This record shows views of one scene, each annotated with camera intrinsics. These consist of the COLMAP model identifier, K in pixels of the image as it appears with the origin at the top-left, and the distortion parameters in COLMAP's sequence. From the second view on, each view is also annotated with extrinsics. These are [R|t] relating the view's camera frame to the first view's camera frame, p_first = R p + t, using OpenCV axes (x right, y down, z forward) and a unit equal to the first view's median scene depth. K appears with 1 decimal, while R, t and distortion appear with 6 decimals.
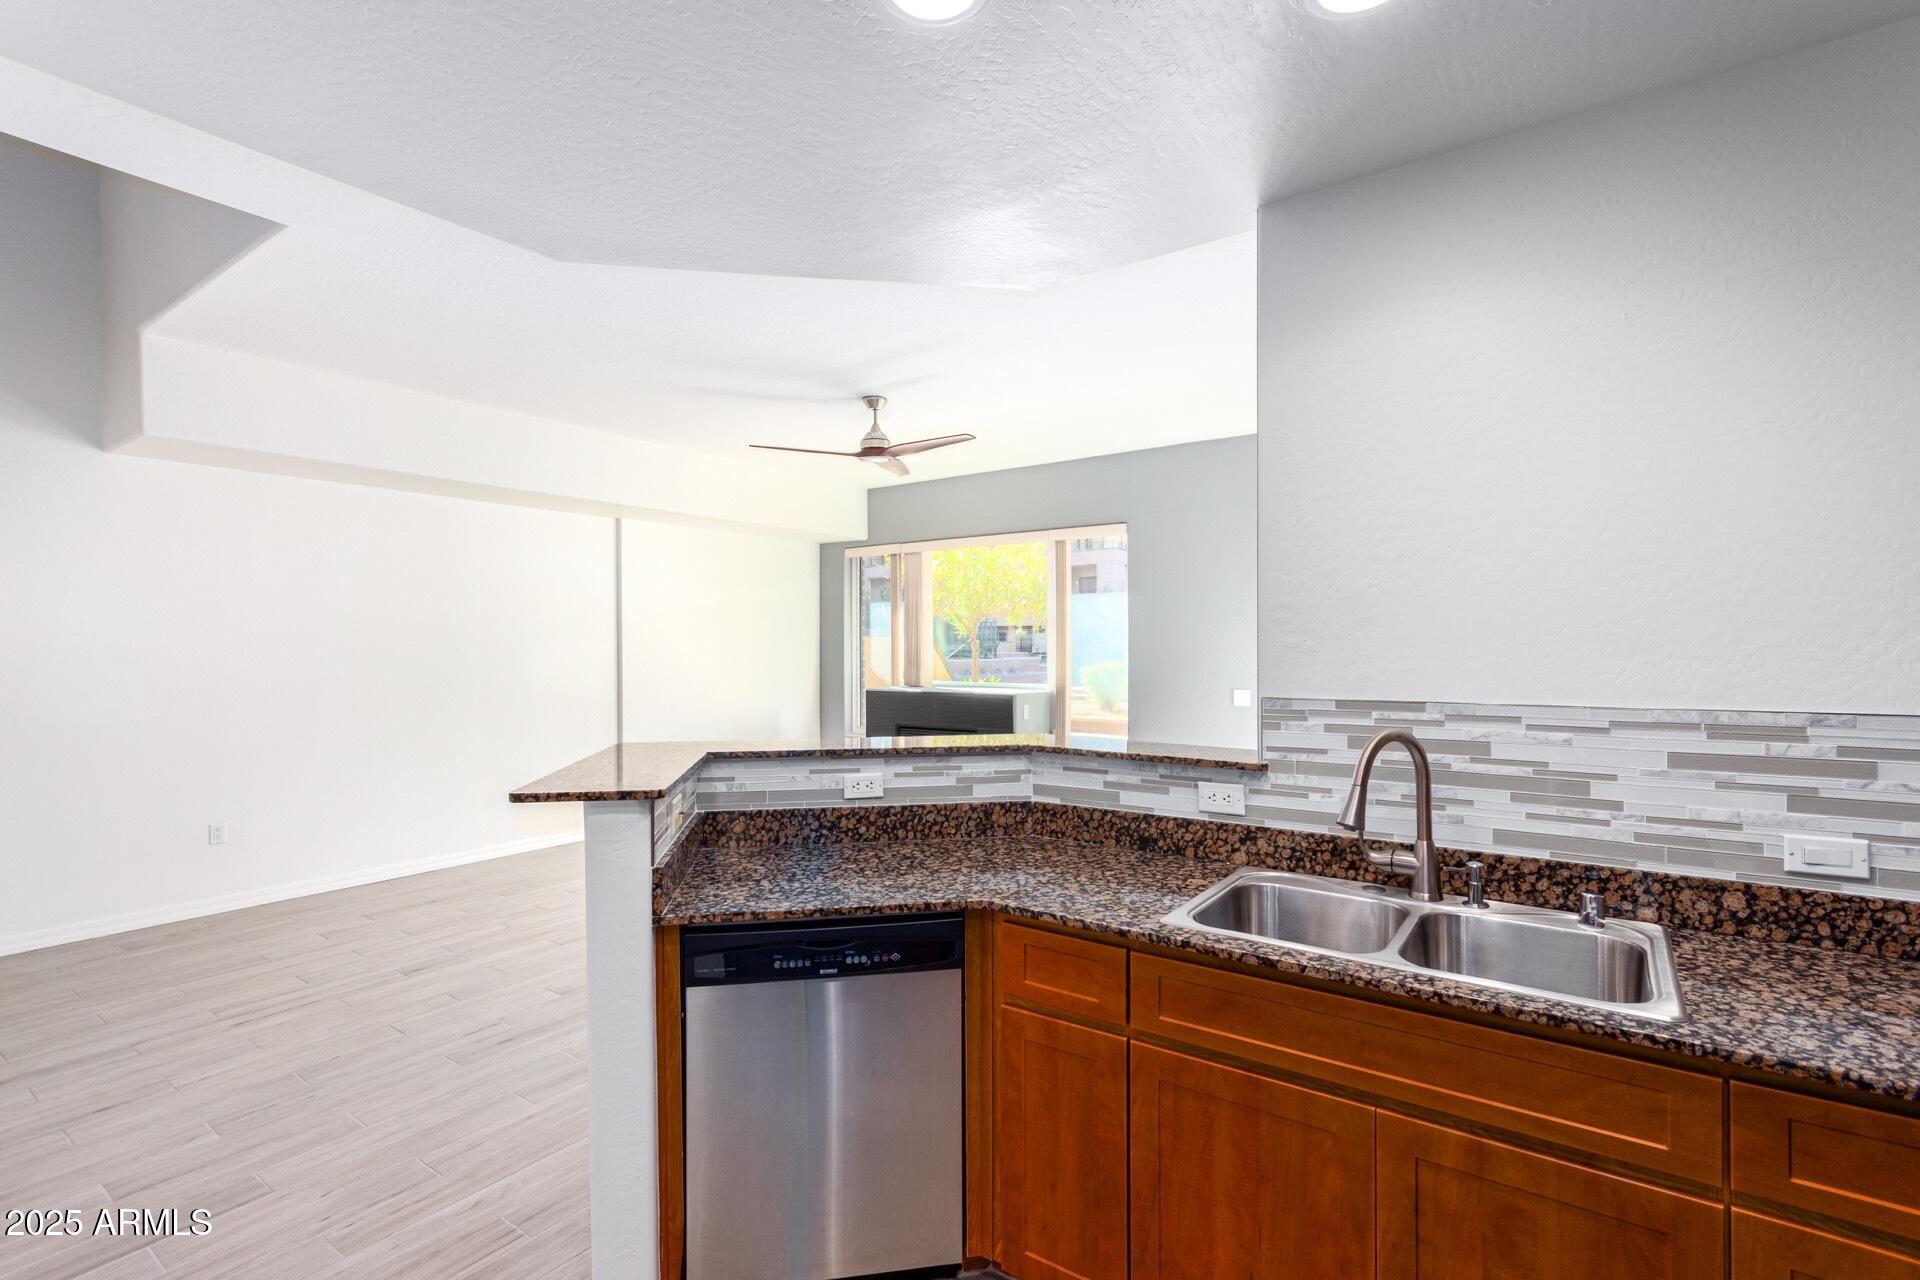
lens RADIAL K [[891.2, 0, 962.3], [0, 891.2, 641.0], [0, 0, 1]] dist [0.004513, -0.001206]
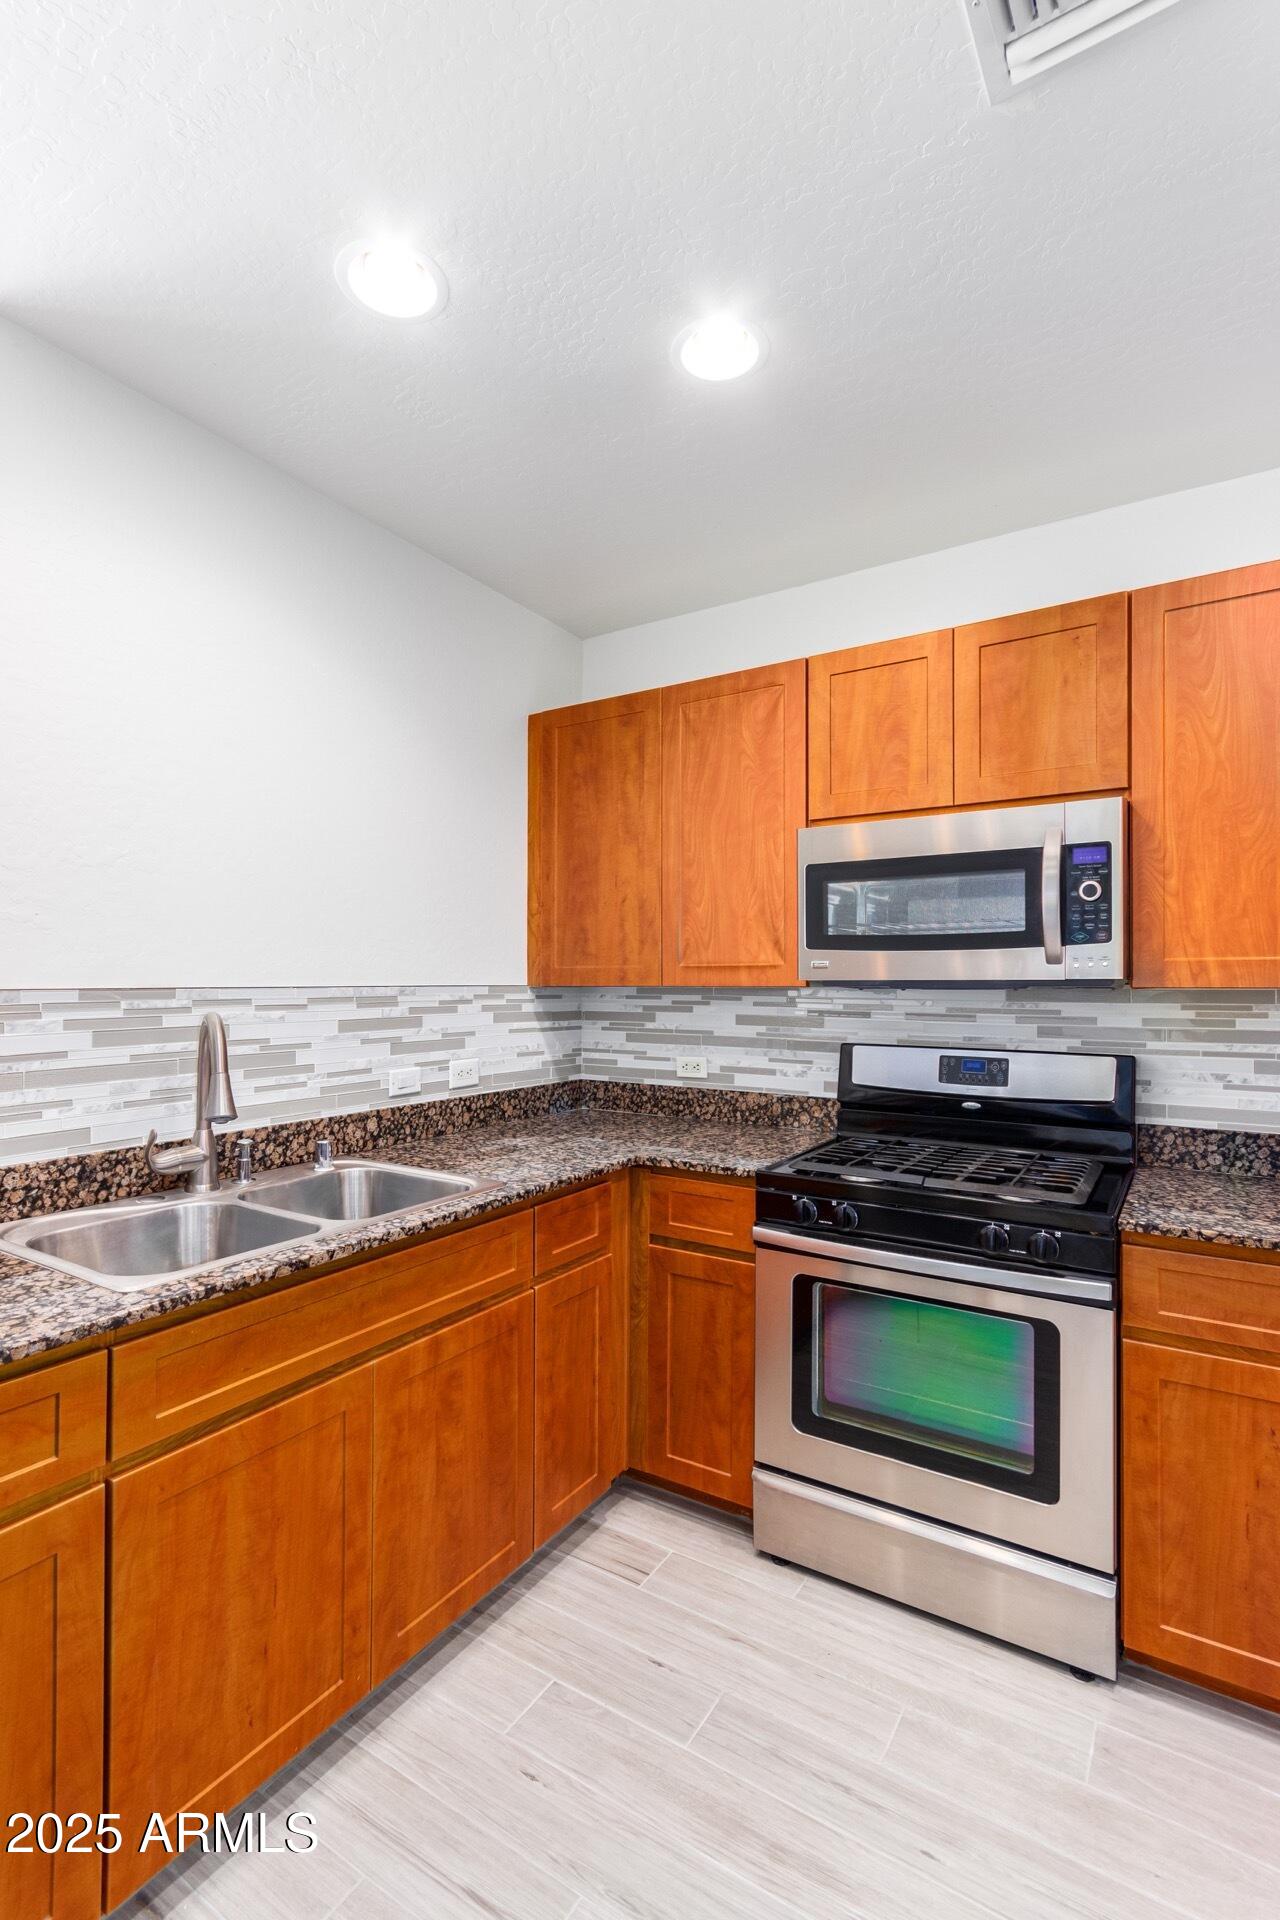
lens RADIAL K [[891.2, 0, 646.4], [0, 891.2, 975.0], [0, 0, 1]] dist [0.004513, -0.001206]
pose [[-0.058039, 0.009528, 0.998269, -0.497258], [-0.006018, 0.999933, -0.009894, 0.067994], [-0.998296, -0.006582, -0.057978, 0.619960]]
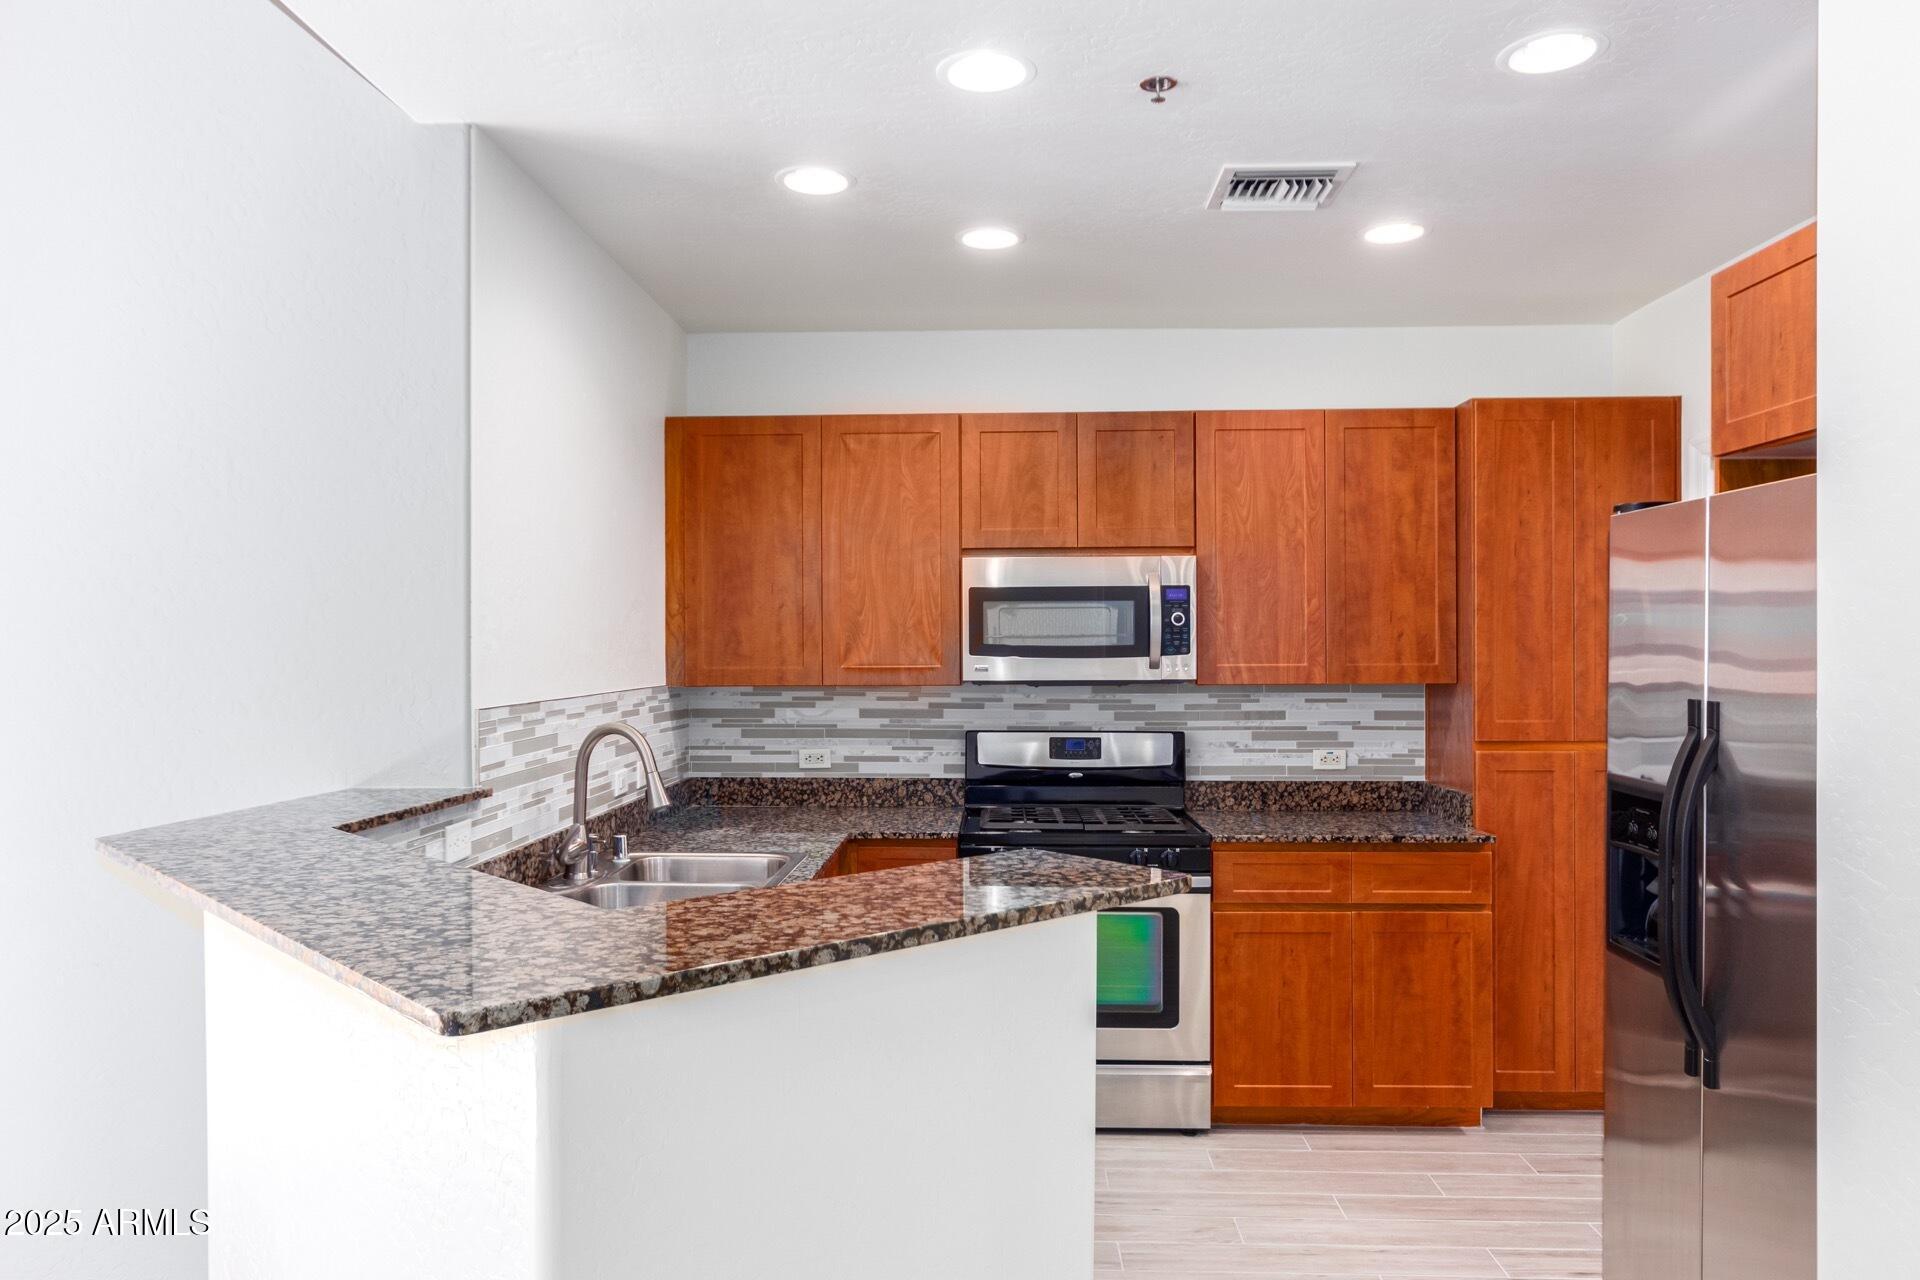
lens RADIAL K [[1273.7, 0, 967.8], [0, 1273.7, 643.5], [0, 0, 1]] dist [-0.007004, 0.002245]
pose [[-0.548466, 0.005597, 0.836154, -1.119090], [-0.000301, 0.999976, -0.006891, 0.011620], [-0.836173, -0.004031, -0.548451, 1.553905]]
